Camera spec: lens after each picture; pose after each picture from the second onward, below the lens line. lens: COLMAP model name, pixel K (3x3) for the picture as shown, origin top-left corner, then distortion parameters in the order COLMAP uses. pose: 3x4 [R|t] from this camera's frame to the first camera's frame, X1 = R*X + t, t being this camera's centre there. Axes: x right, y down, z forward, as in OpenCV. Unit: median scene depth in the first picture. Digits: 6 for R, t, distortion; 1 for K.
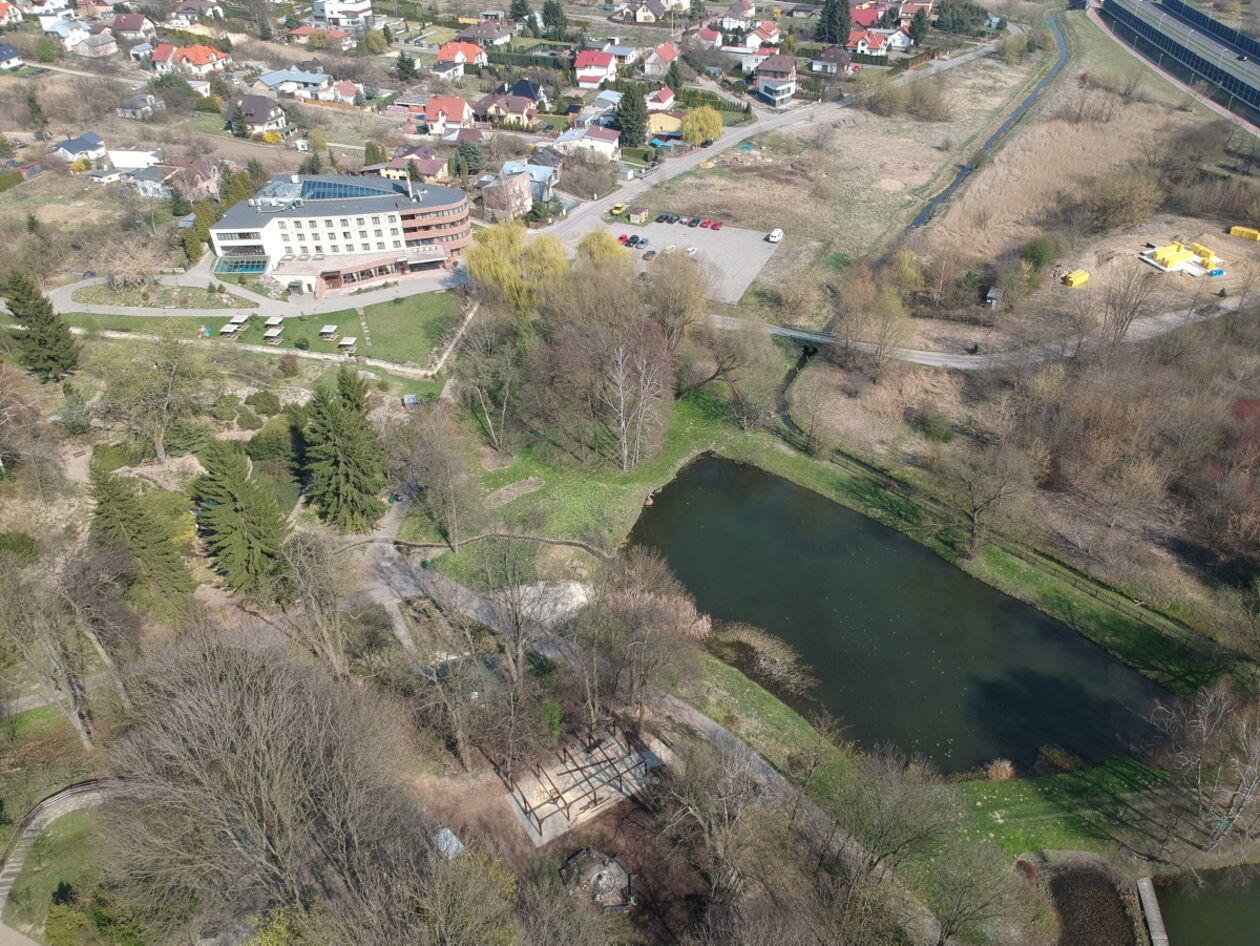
lens RADIAL K [[910.1, 0, 642.2], [0, 910.1, 490.3], [0, 0, 1]] dist [0.088510, -0.146829]
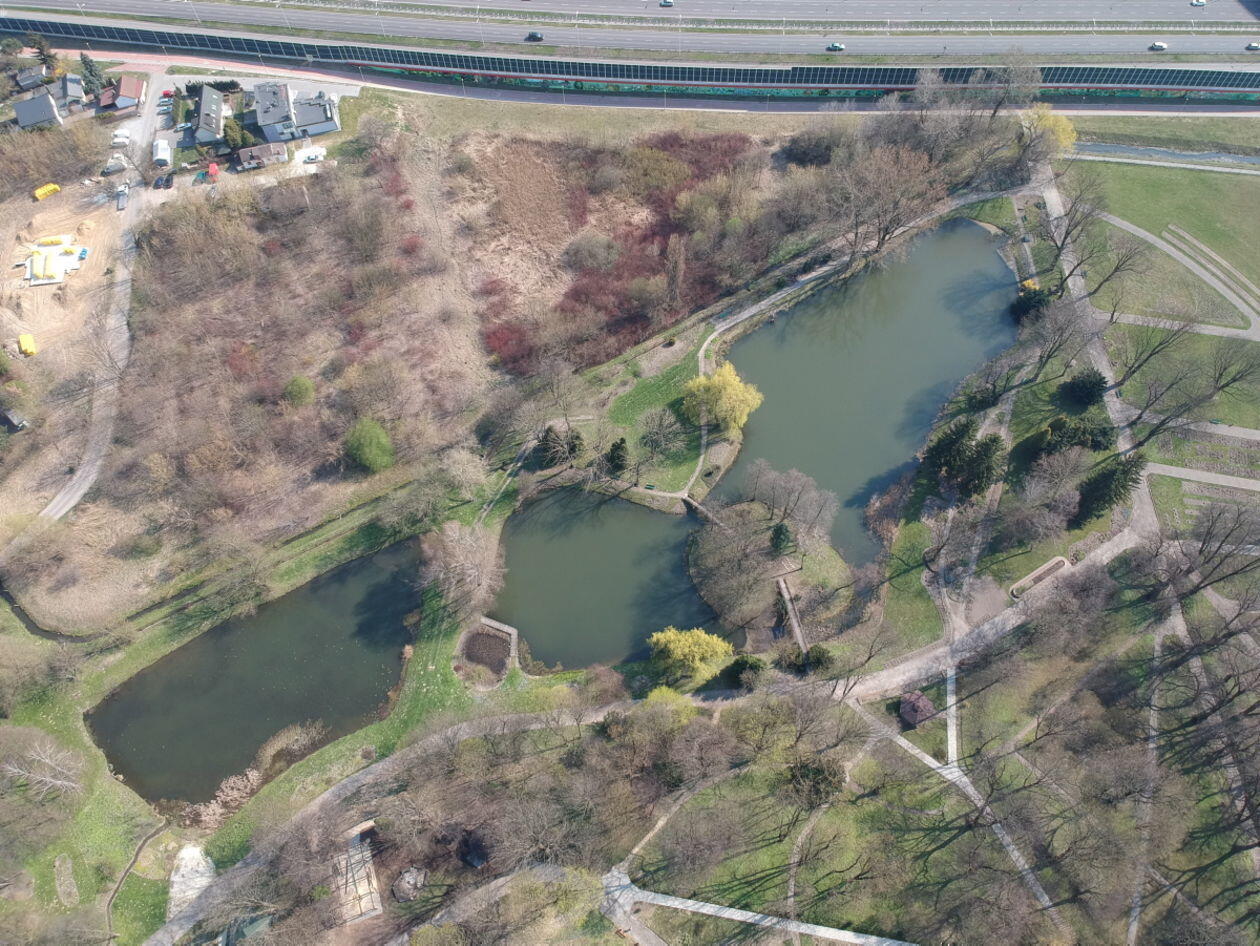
lens RADIAL K [[921.0, 0, 645.2], [0, 921.0, 468.8], [0, 0, 1]] dist [0.090184, -0.158277]
pose [[0.229322, -0.867392, 0.441637, -0.027765], [0.589622, 0.484799, 0.646000, -0.703569], [-0.774440, 0.112257, 0.622608, -0.544992]]
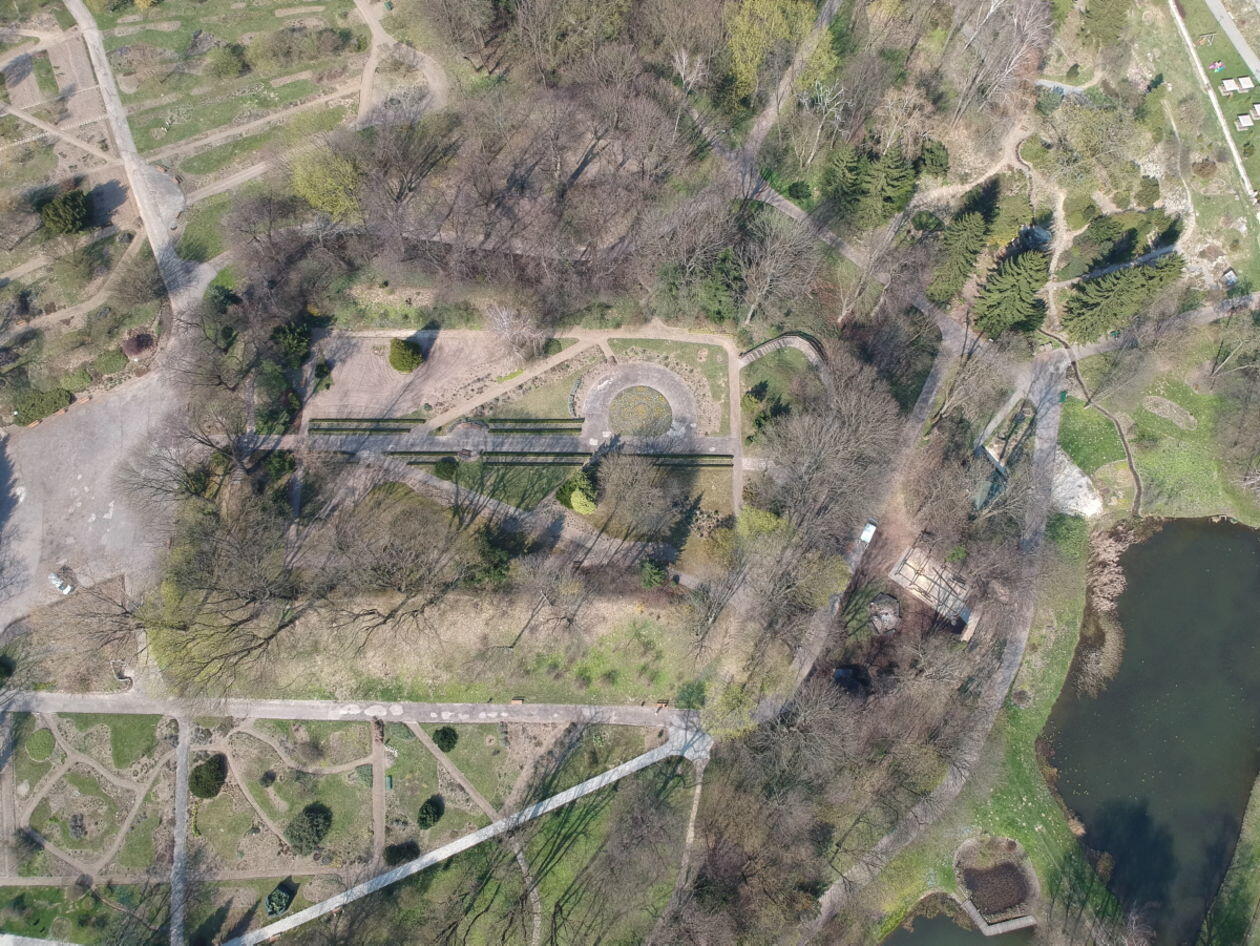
lens RADIAL K [[921.0, 0, 645.2], [0, 921.0, 468.8], [0, 0, 1]] dist [0.090184, -0.158277]
pose [[0.346006, 0.907185, -0.239365, -0.020817], [-0.577200, 0.406951, 0.707977, -0.496172], [0.739675, -0.106803, 0.664435, -0.391354]]
